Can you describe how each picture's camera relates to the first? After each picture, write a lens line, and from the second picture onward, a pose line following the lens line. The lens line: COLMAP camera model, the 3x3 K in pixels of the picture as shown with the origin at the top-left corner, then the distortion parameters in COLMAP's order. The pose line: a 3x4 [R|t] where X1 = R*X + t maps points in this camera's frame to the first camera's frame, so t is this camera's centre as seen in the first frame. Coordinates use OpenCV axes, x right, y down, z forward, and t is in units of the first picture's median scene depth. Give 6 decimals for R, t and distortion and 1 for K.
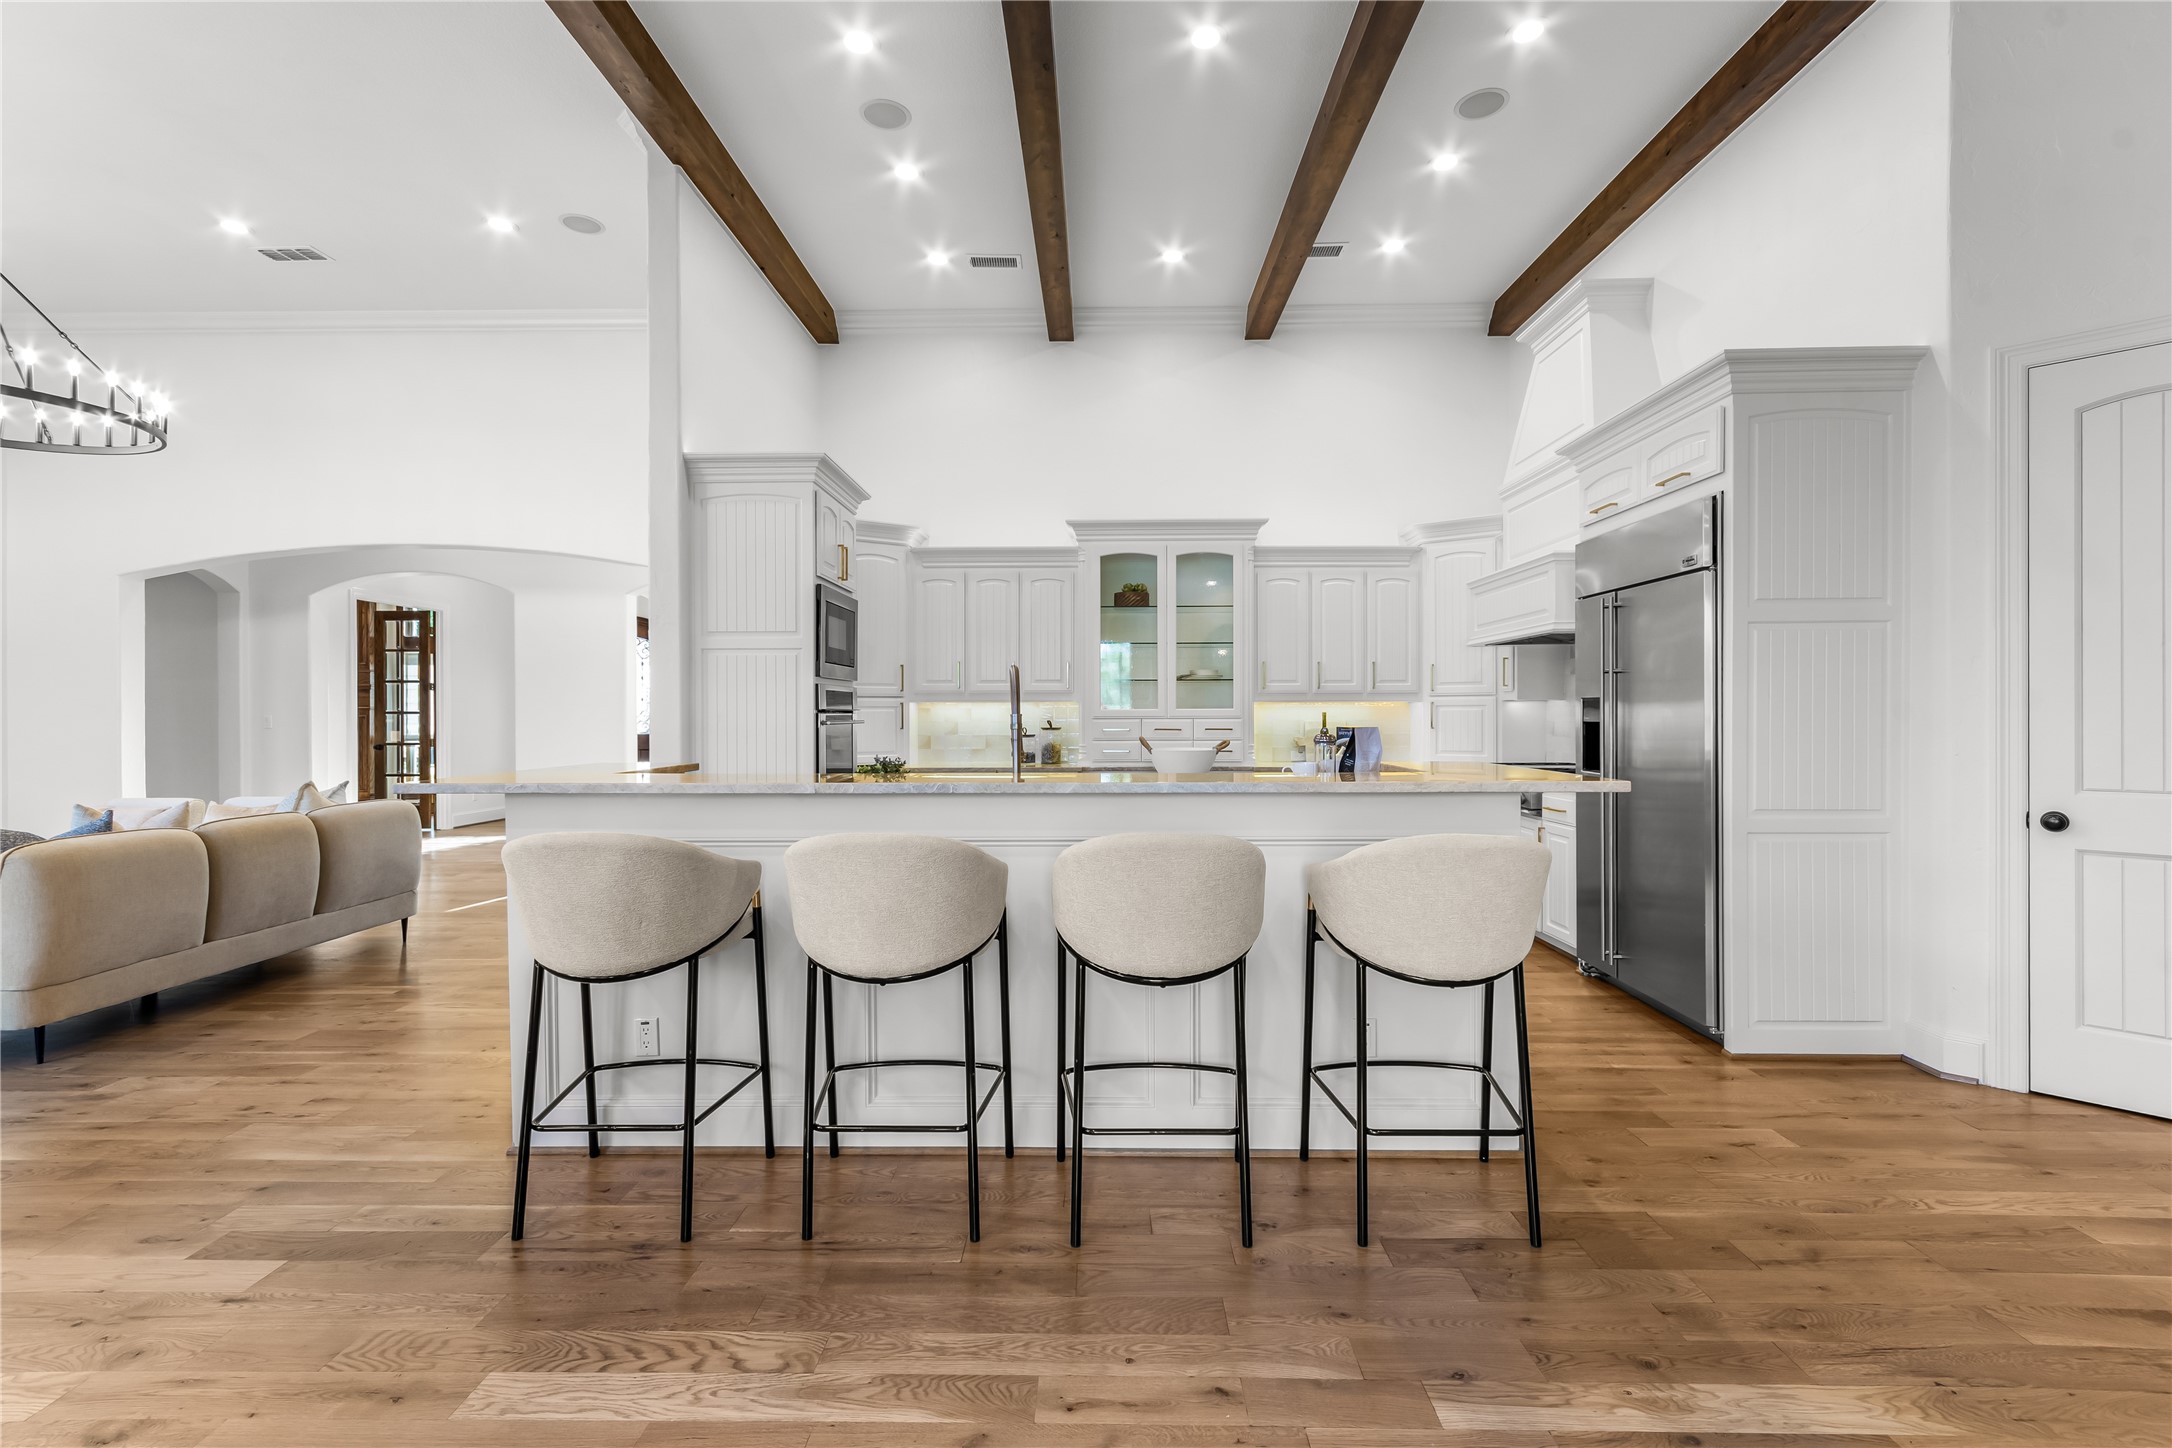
lens RADIAL K [[959.1, 0, 1089.7], [0, 959.1, 717.0], [0, 0, 1]] dist [0.003292, 0.000437]
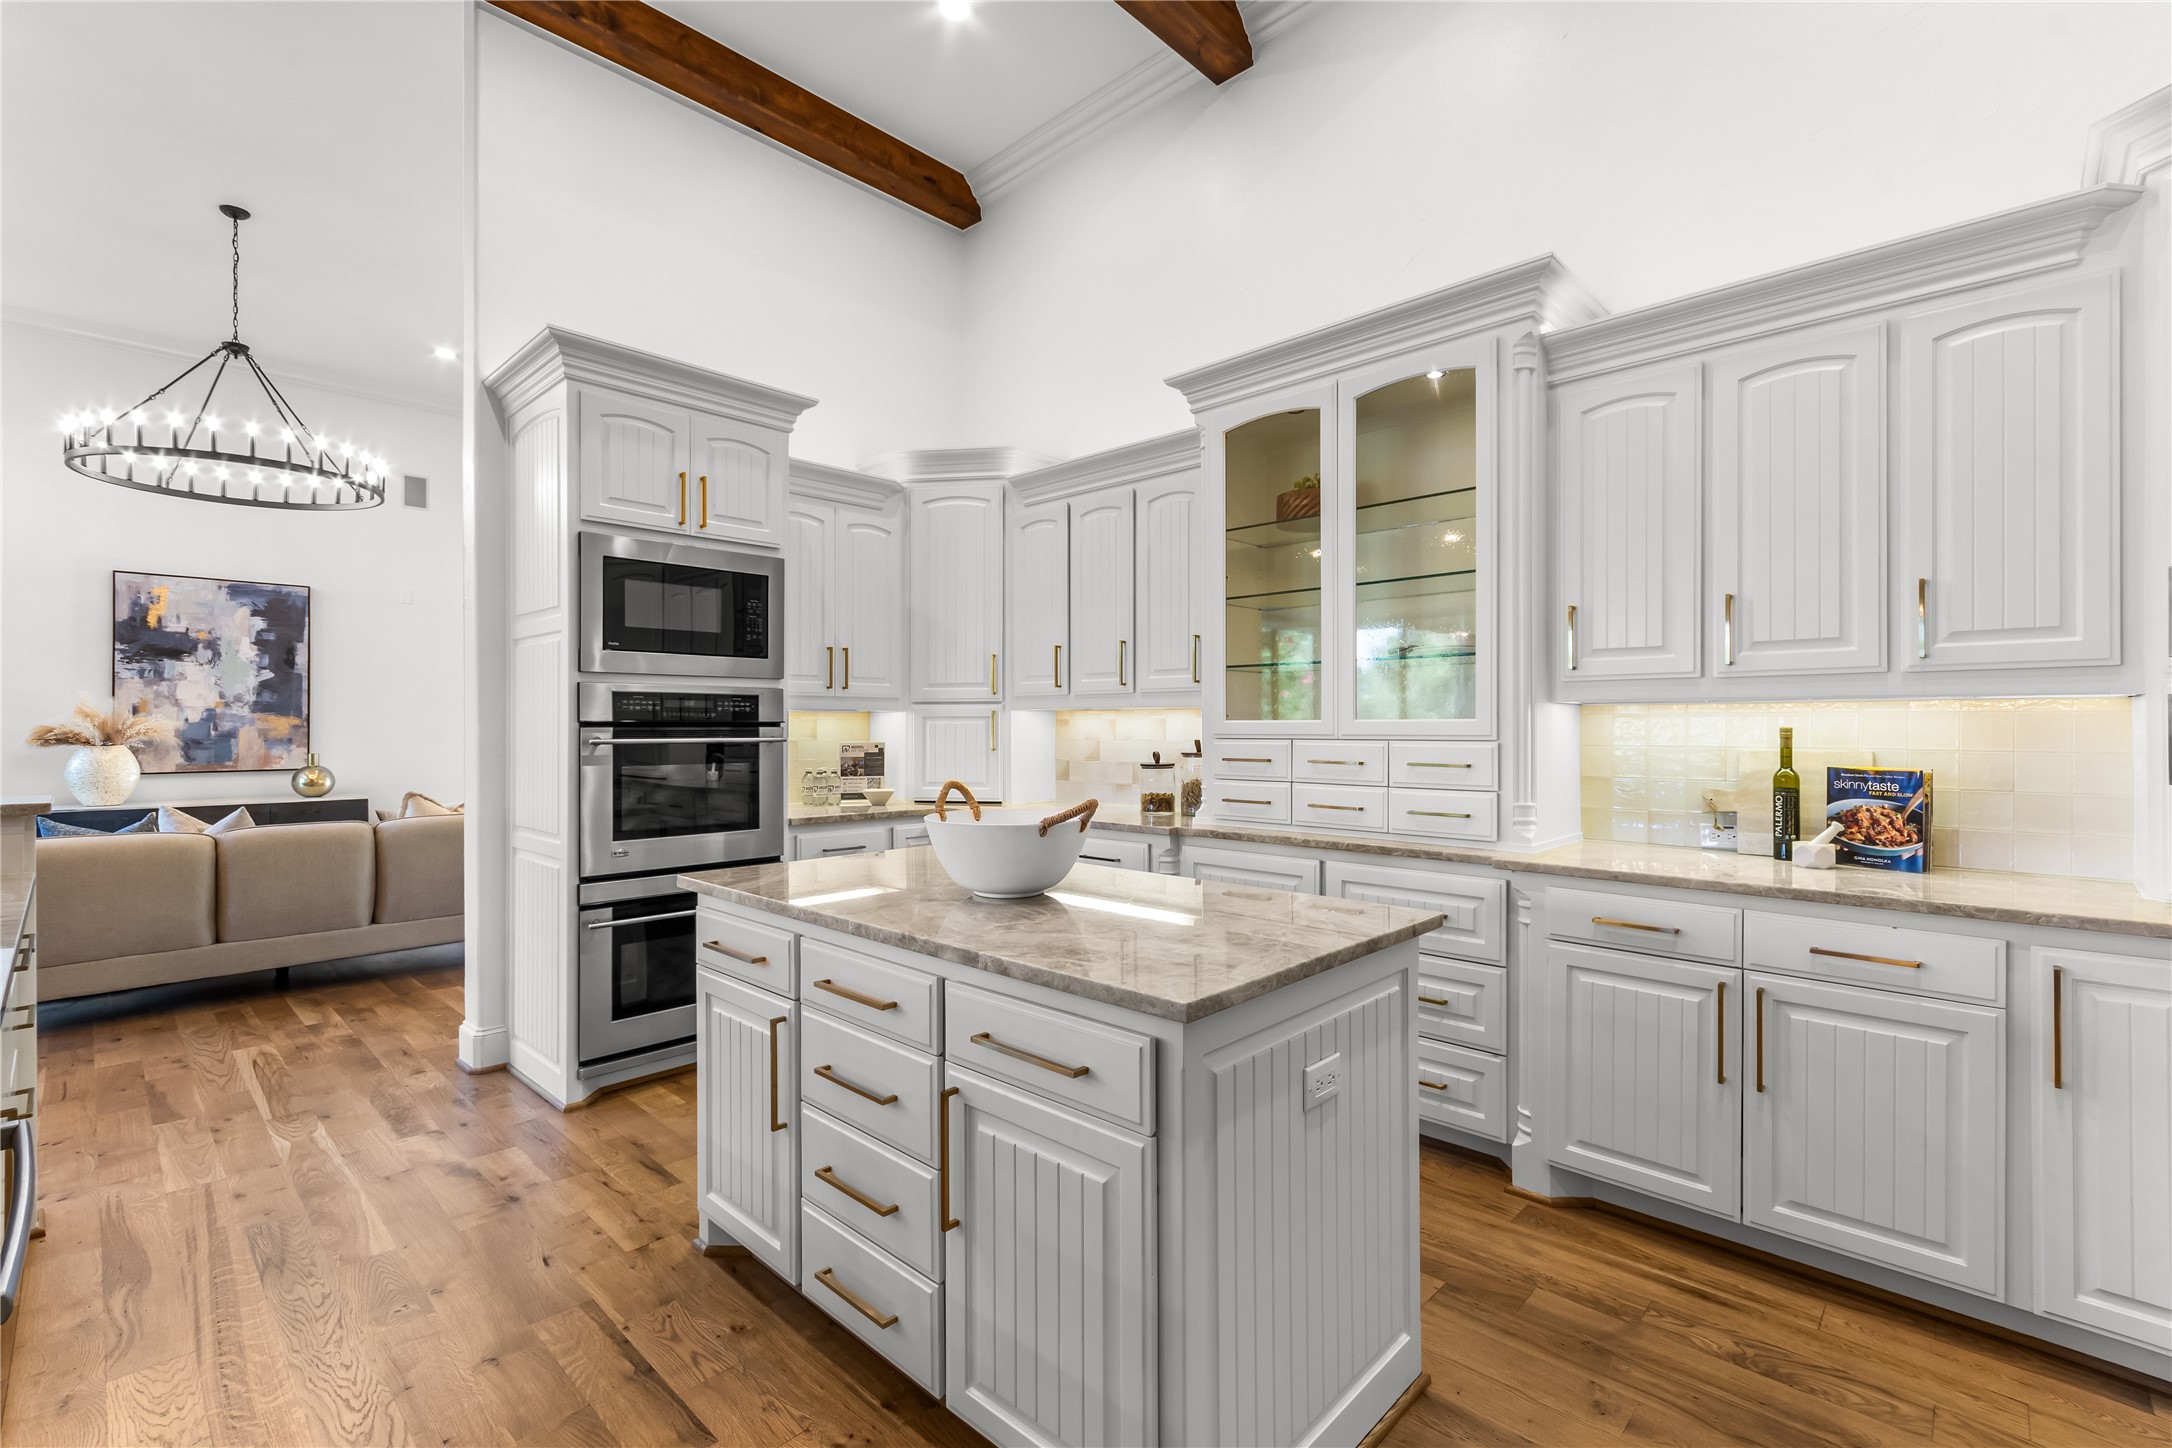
lens RADIAL K [[951.8, 0, 1081.0], [0, 951.8, 723.9], [0, 0, 1]] dist [0.002209, 0.000899]
pose [[0.734640, 0.000623, -0.678457, 0.327379], [-0.003843, 0.999987, -0.003243, -0.004452], [0.678447, 0.004990, 0.734633, 0.588796]]
